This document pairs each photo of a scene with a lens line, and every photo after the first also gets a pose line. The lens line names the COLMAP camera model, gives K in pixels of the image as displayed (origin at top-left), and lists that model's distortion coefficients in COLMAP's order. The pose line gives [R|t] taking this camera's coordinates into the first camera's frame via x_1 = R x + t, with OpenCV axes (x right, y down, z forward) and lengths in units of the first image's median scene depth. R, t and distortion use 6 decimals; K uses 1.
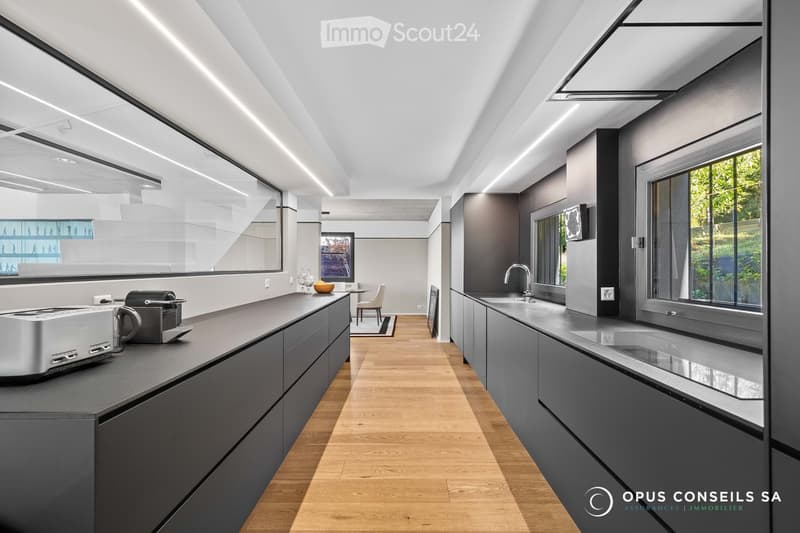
lens RADIAL K [[324.1, 0, 402.5], [0, 324.1, 265.9], [0, 0, 1]] dist [0.003631, 0.000272]
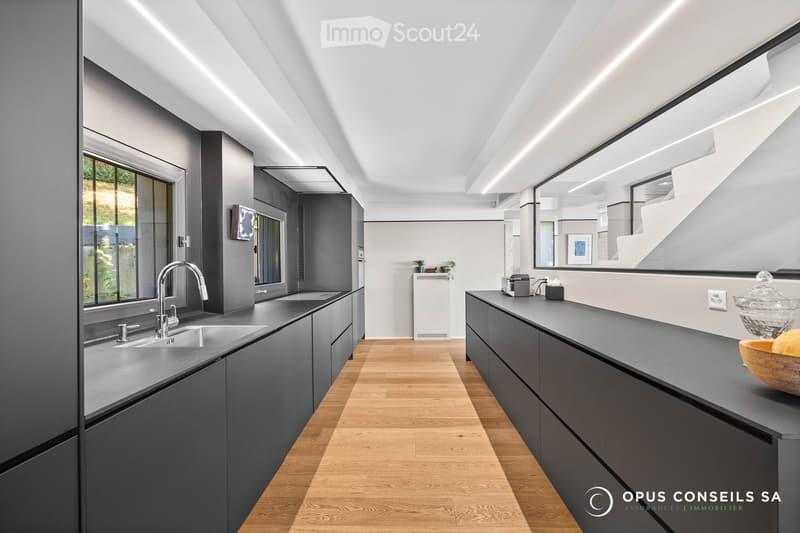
lens RADIAL K [[324.1, 0, 402.1], [0, 324.1, 268.2], [0, 0, 1]] dist [0.003631, 0.000272]
pose [[-0.999904, 0.006402, 0.012261, 0.023040], [0.006506, 0.999943, 0.008468, 0.004985], [-0.012206, 0.008547, -0.999889, 2.040628]]
